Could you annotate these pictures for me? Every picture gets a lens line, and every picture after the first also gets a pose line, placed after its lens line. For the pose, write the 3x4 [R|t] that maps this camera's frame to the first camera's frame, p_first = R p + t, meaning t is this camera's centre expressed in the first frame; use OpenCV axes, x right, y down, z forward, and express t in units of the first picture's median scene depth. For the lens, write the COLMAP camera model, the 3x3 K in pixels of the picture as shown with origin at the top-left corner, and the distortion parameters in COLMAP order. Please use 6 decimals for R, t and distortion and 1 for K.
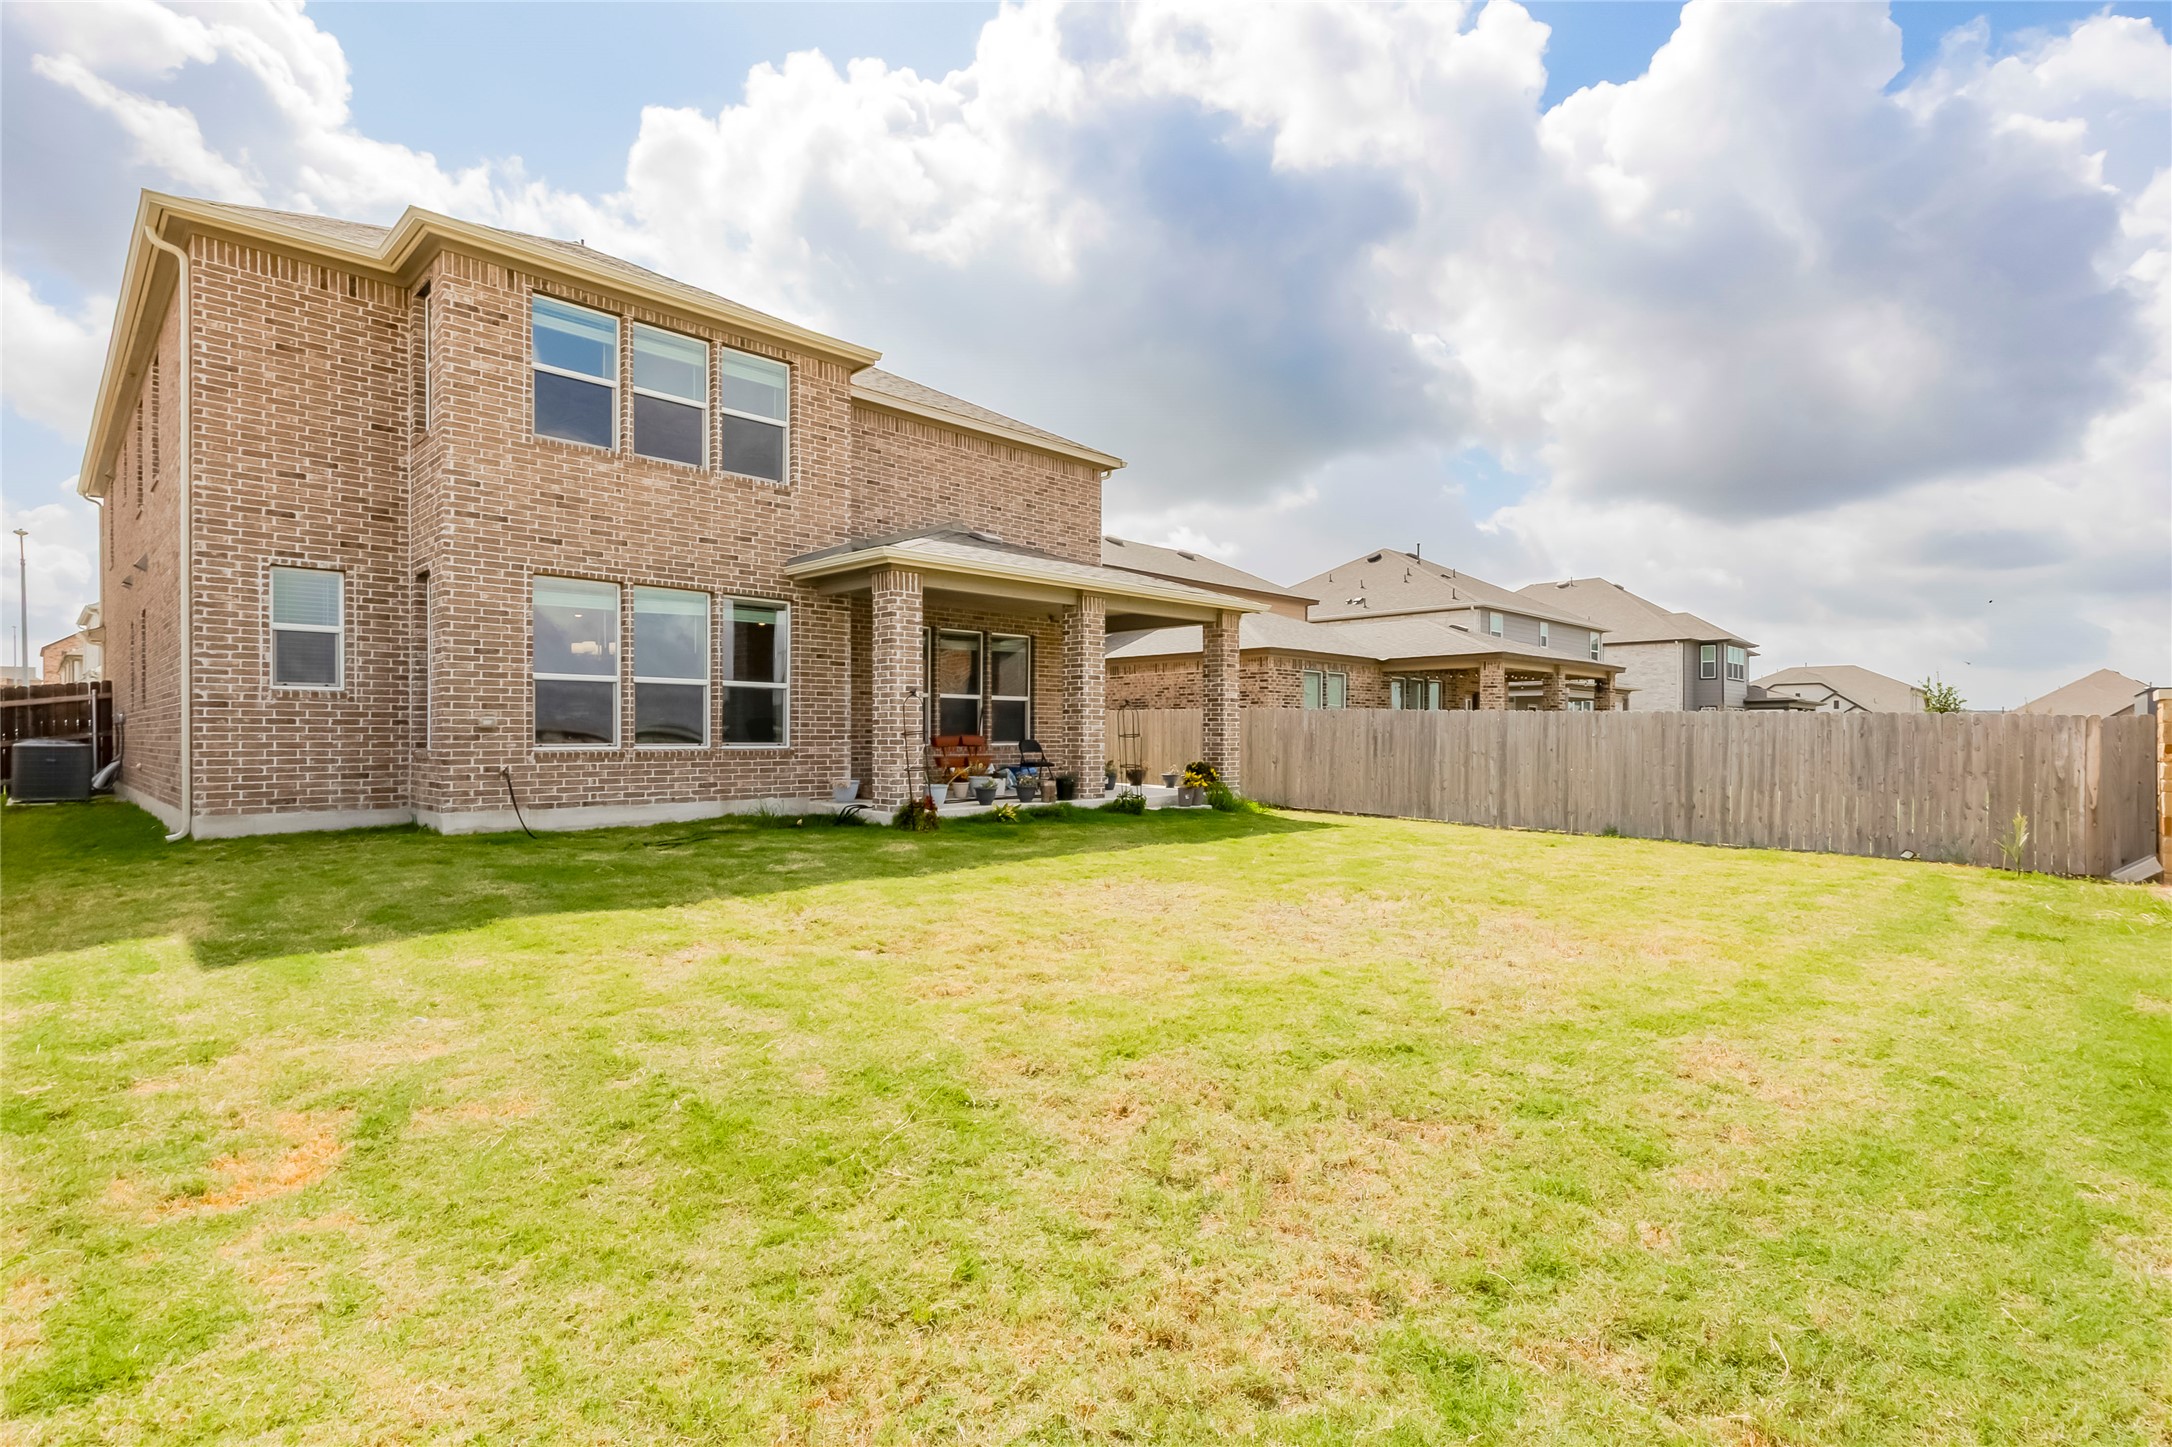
lens RADIAL K [[1059.6, 0, 1086.5], [0, 1059.6, 734.7], [0, 0, 1]] dist [0.000155, -0.000043]
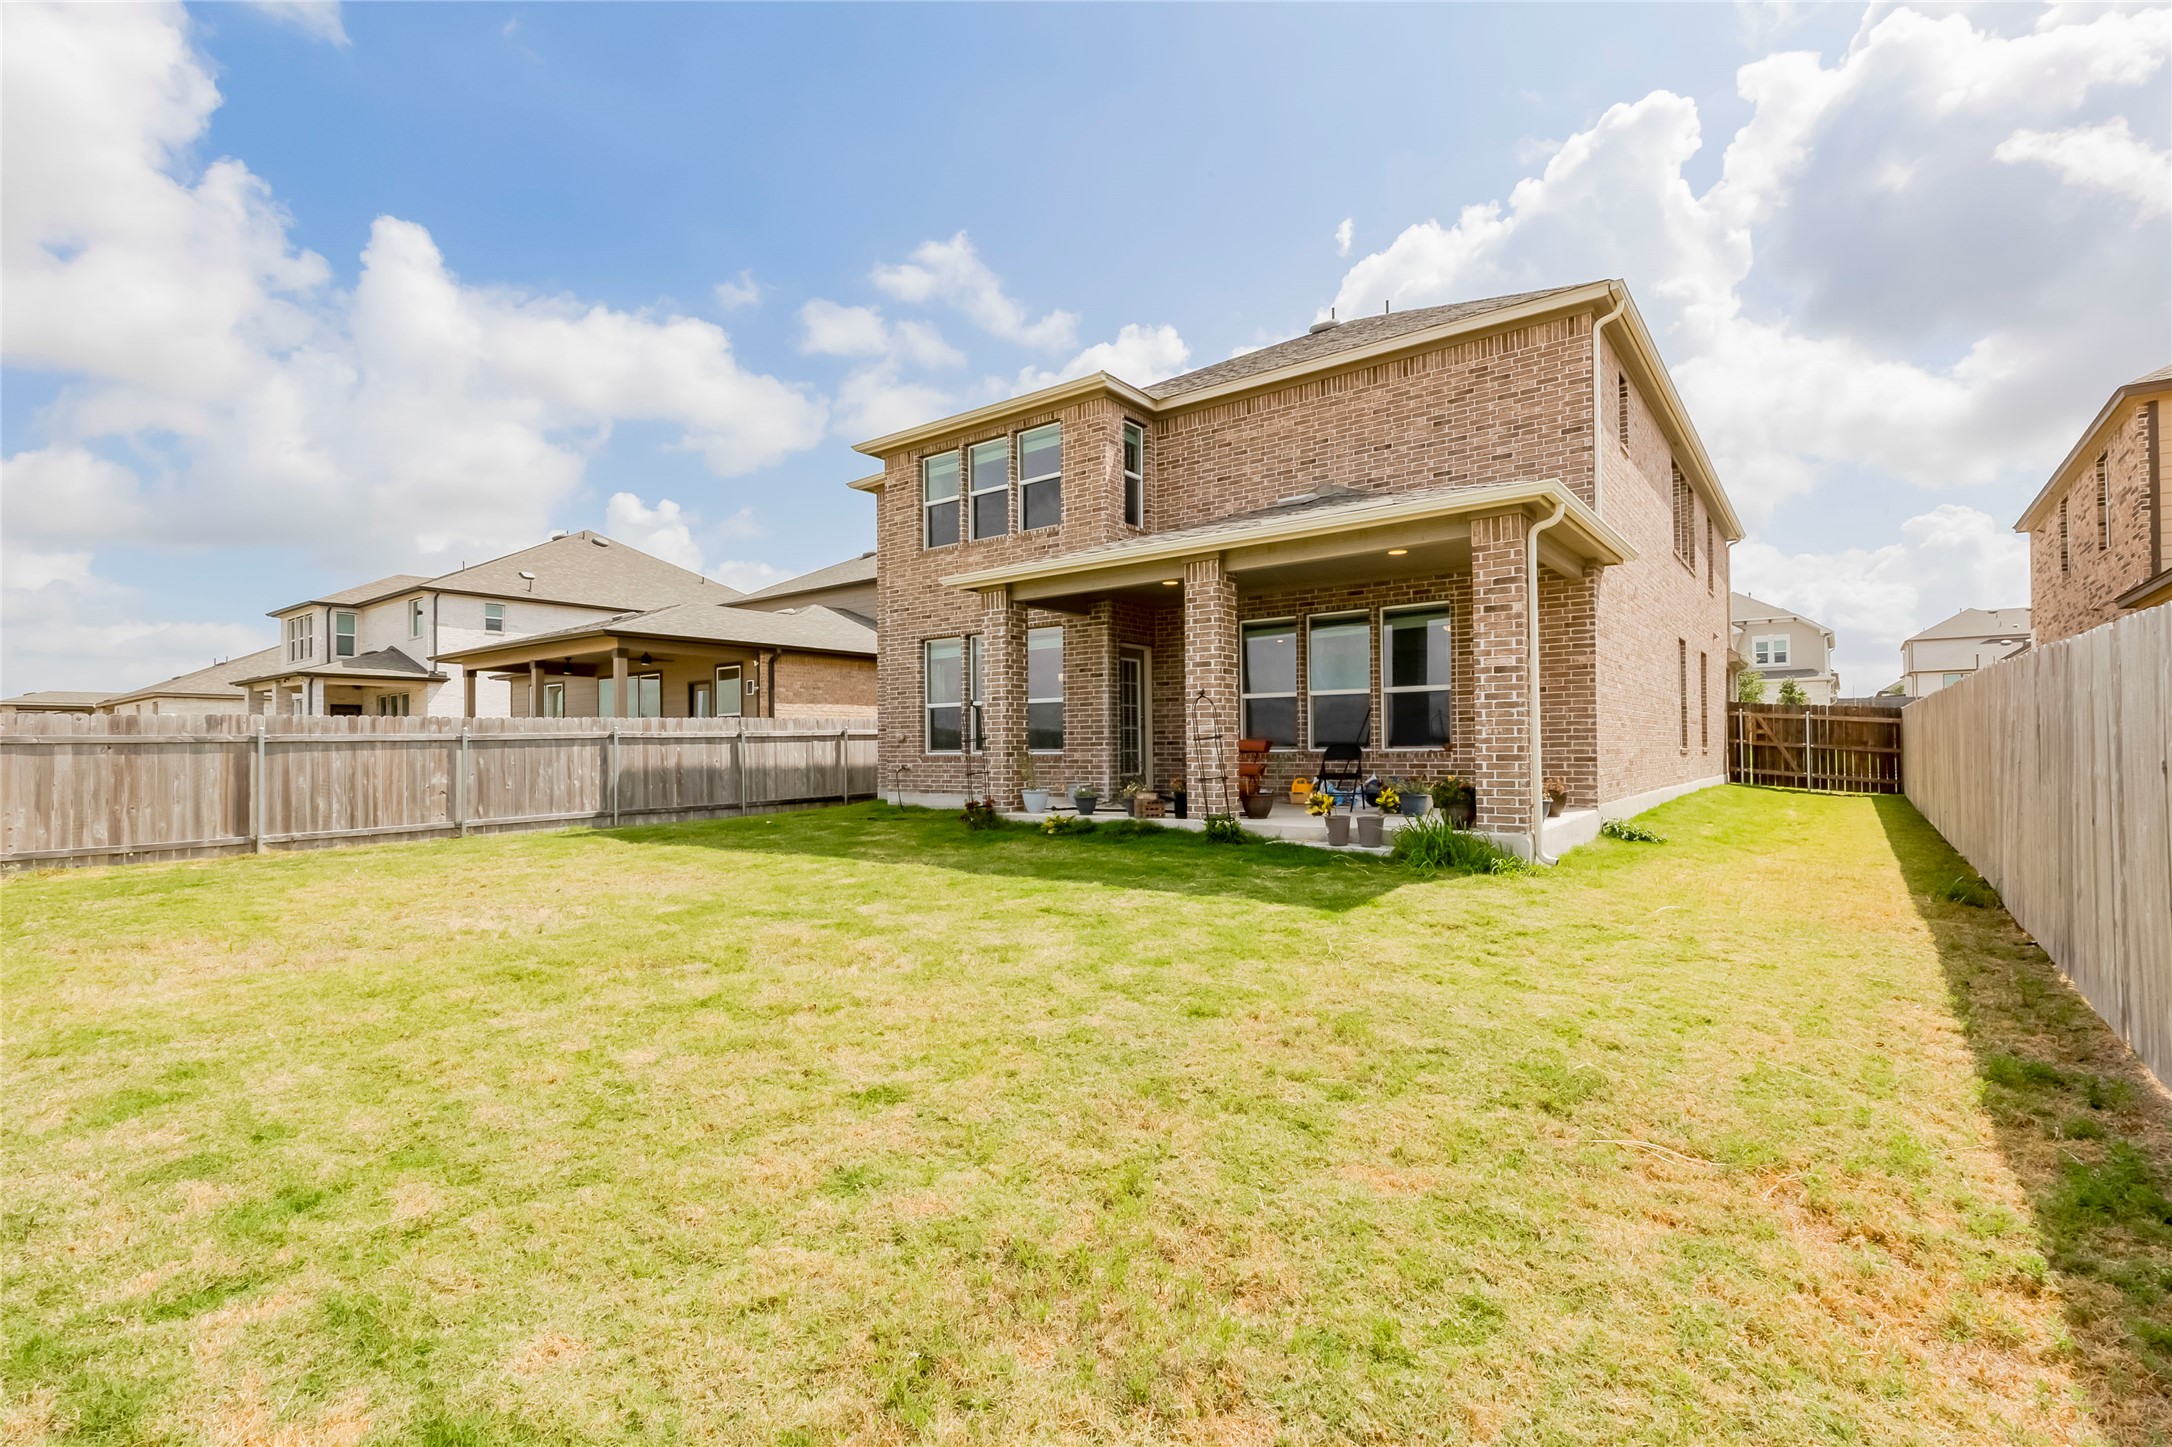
lens RADIAL K [[973.0, 0, 1084.5], [0, 973.0, 728.1], [0, 0, 1]] dist [0.001991, -0.000009]
pose [[0.123558, -0.025666, -0.992005, 0.736444], [0.009401, 0.999651, -0.024693, 0.010703], [0.992293, -0.006274, 0.123756, 0.858786]]
